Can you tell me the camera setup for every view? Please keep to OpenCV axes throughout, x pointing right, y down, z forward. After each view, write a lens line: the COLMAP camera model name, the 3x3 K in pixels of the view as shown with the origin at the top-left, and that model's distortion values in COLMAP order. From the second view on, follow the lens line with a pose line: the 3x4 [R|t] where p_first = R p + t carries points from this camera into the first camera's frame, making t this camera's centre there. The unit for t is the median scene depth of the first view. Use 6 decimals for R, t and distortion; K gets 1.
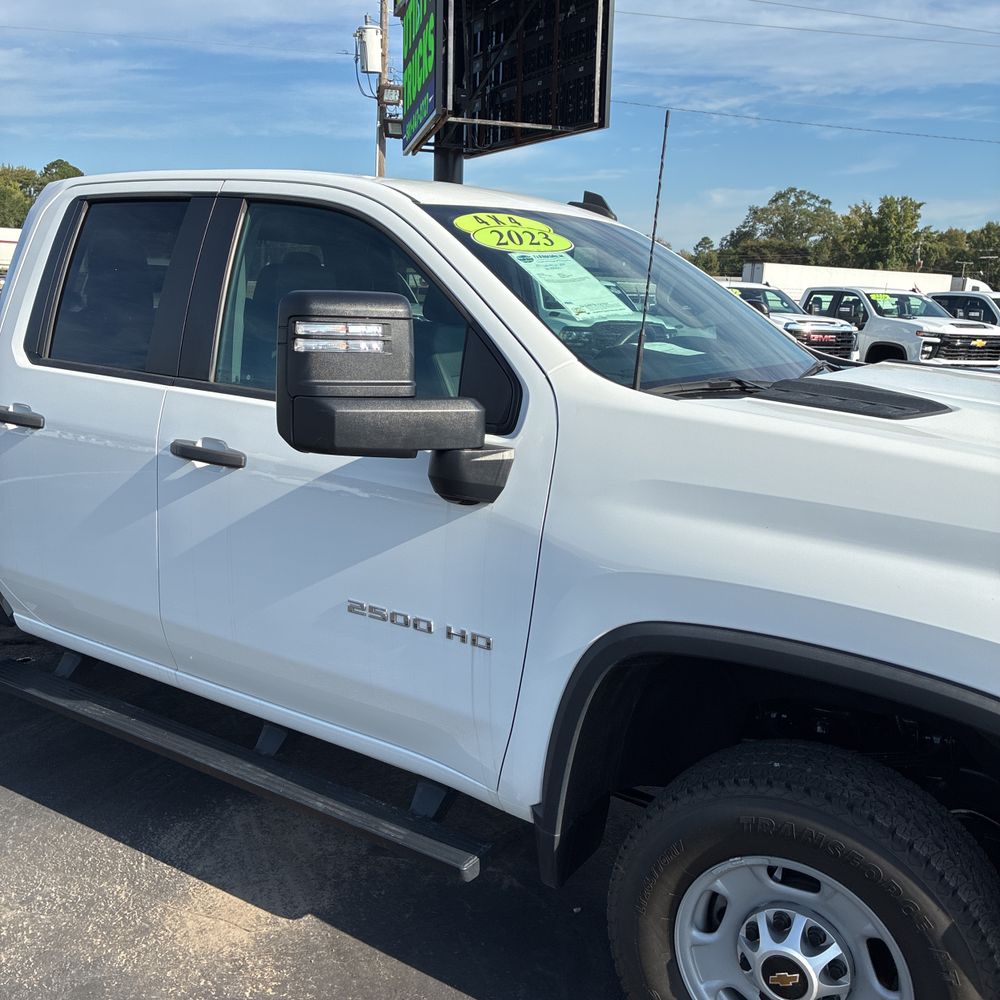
lens RADIAL K [[1014.9, 0, 501.8], [0, 1014.9, 496.0], [0, 0, 1]] dist [0.018185, 0.000000]
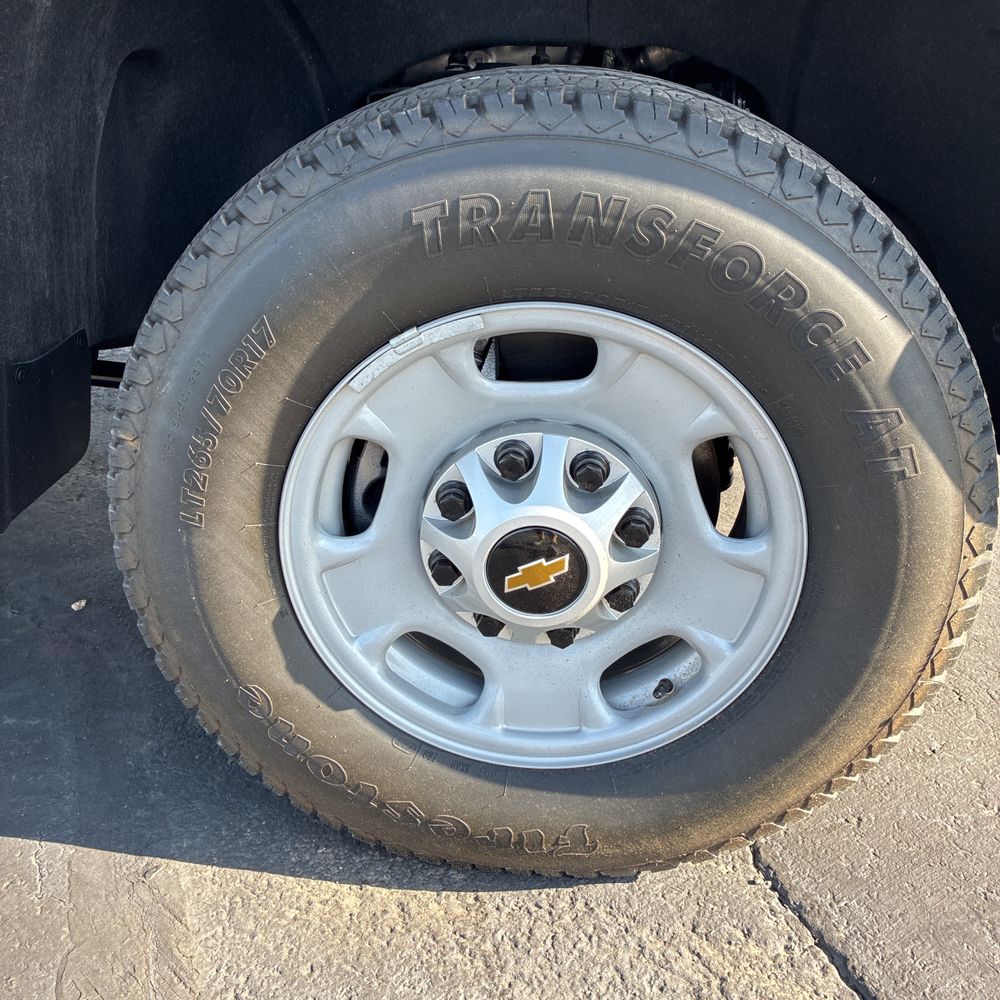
lens RADIAL K [[1014.9, 0, 495.7], [0, 1014.9, 506.8], [0, 0, 1]] dist [0.018185, 0.000000]
pose [[0.883336, -0.208310, 0.419910, 0.050347], [0.089064, 0.954096, 0.285953, 0.205372], [-0.460201, -0.215194, 0.861340, 0.409680]]
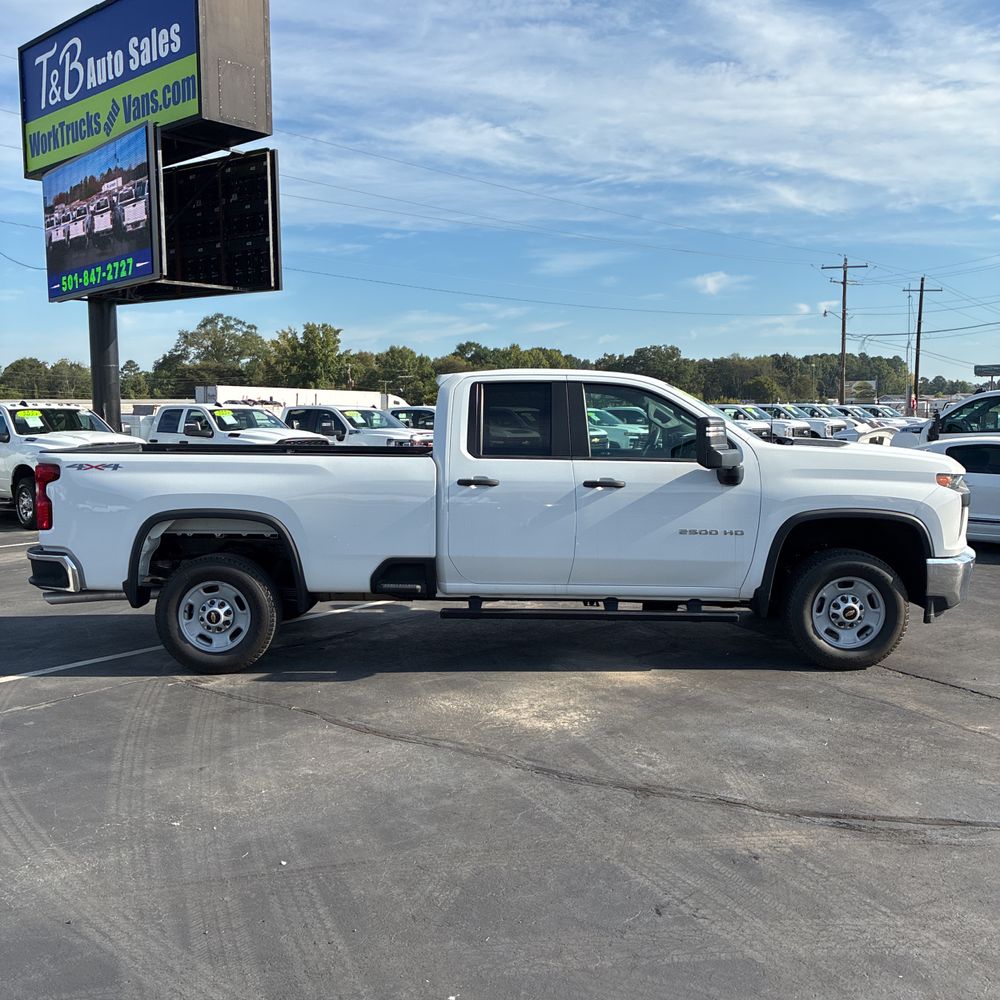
lens RADIAL K [[1014.9, 0, 499.8], [0, 1014.9, 494.4], [0, 0, 1]] dist [0.018185, 0.000000]
pose [[0.853697, -0.080591, 0.514496, -1.556478], [0.139852, 0.987140, -0.077428, 0.121943], [-0.501640, 0.138054, 0.853990, -0.862644]]
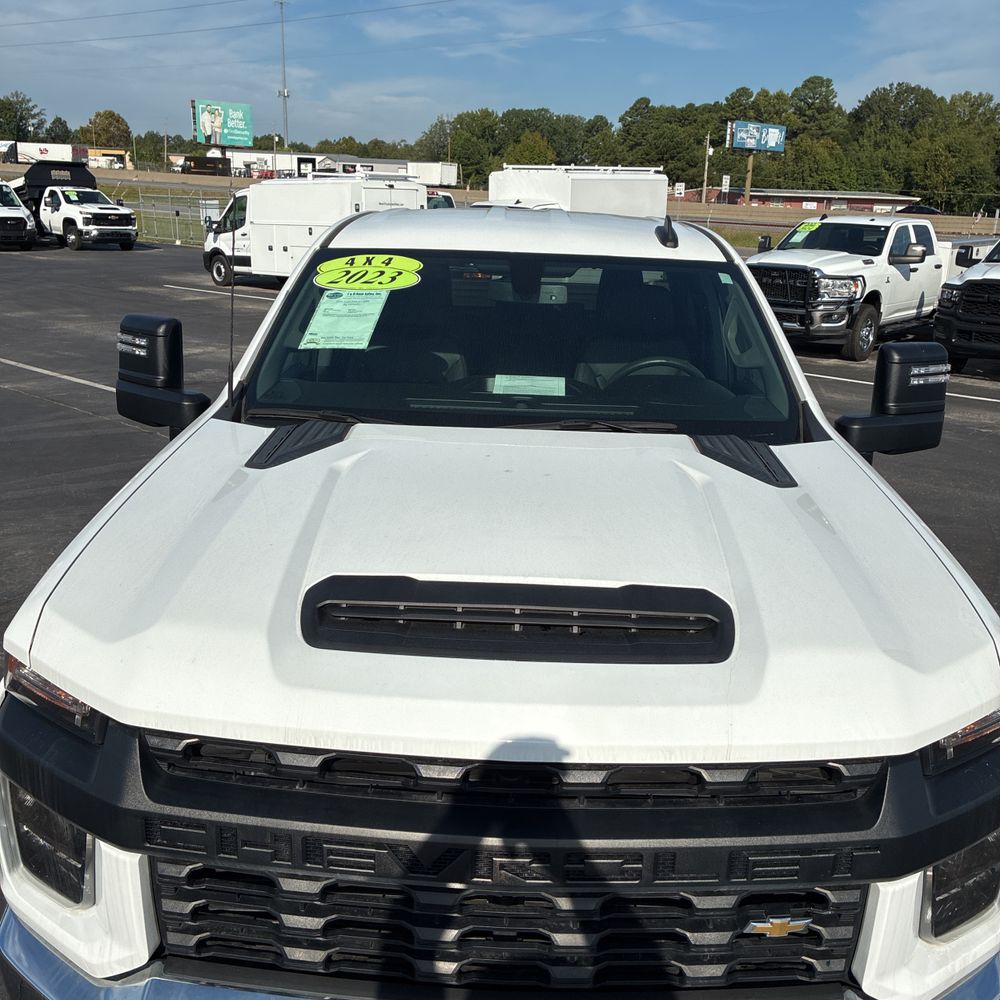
lens RADIAL K [[1014.9, 0, 505.1], [0, 1014.9, 500.3], [0, 0, 1]] dist [0.018185, 0.000000]
pose [[0.513932, 0.229117, -0.826668, 1.021144], [-0.185836, 0.970524, 0.153455, -0.181881], [0.837460, 0.074760, 0.541361, 0.426137]]
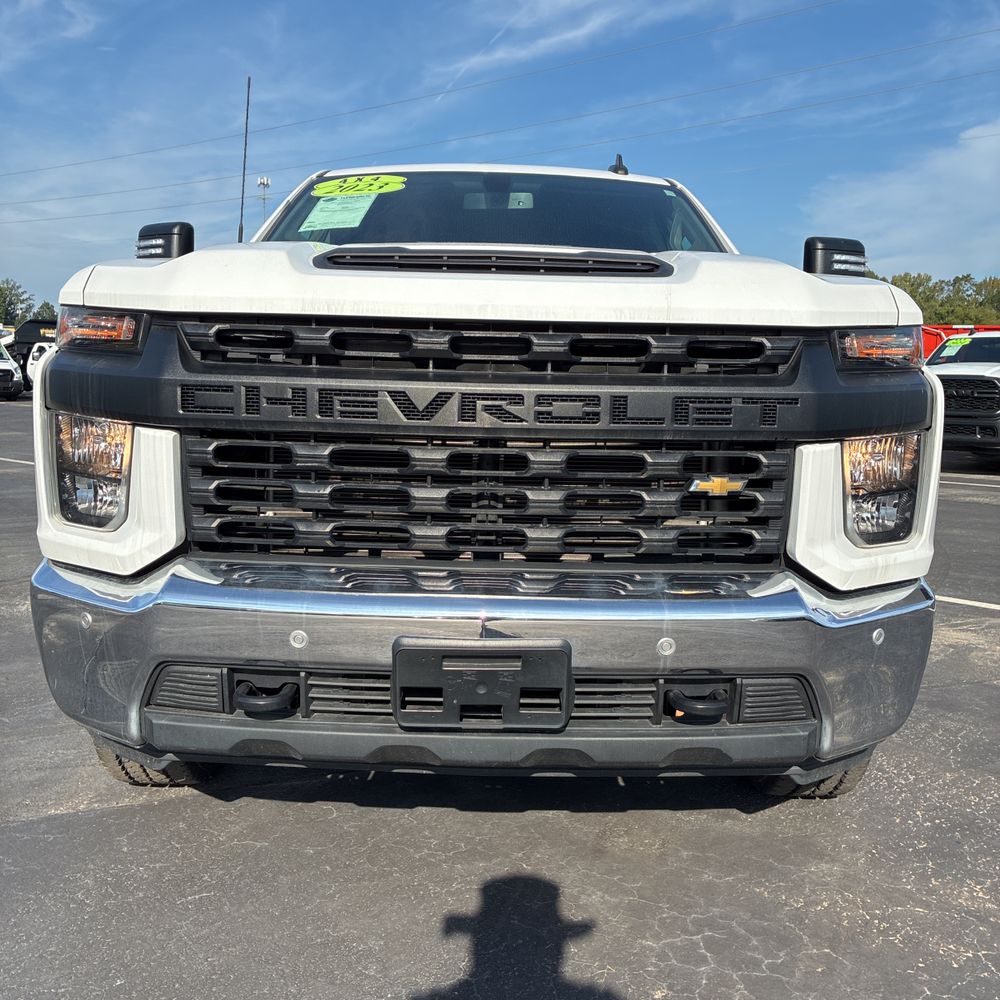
lens RADIAL K [[1014.9, 0, 496.8], [0, 1014.9, 501.1], [0, 0, 1]] dist [0.018185, 0.000000]
pose [[0.531986, 0.081309, -0.842840, 1.161912], [-0.175251, 0.984399, -0.015650, 0.140013], [0.828419, 0.156034, 0.537936, 0.403250]]
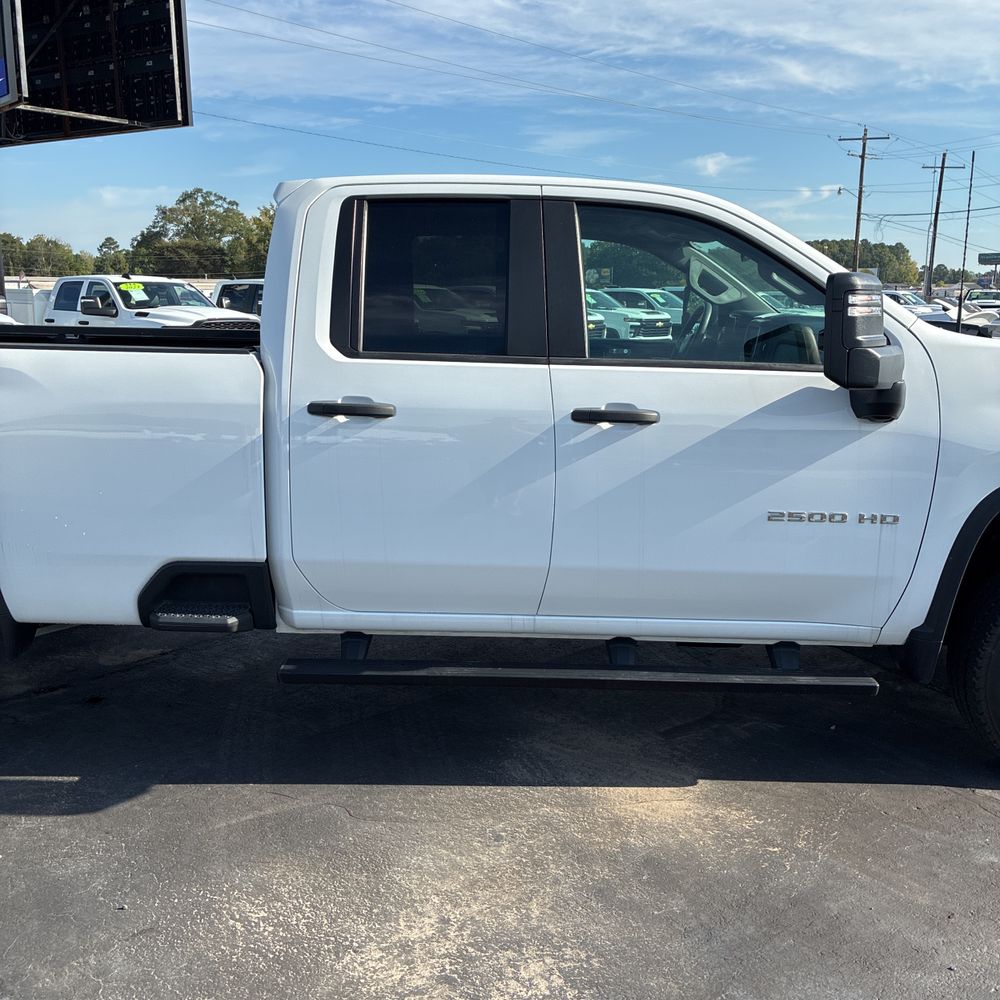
lens RADIAL K [[1014.9, 0, 499.0], [0, 1014.9, 496.0], [0, 0, 1]] dist [0.018185, 0.000000]
pose [[0.850686, -0.129041, 0.509590, -0.891375], [0.129396, 0.990977, 0.034932, -0.006586], [-0.509500, 0.036223, 0.859708, 0.041056]]
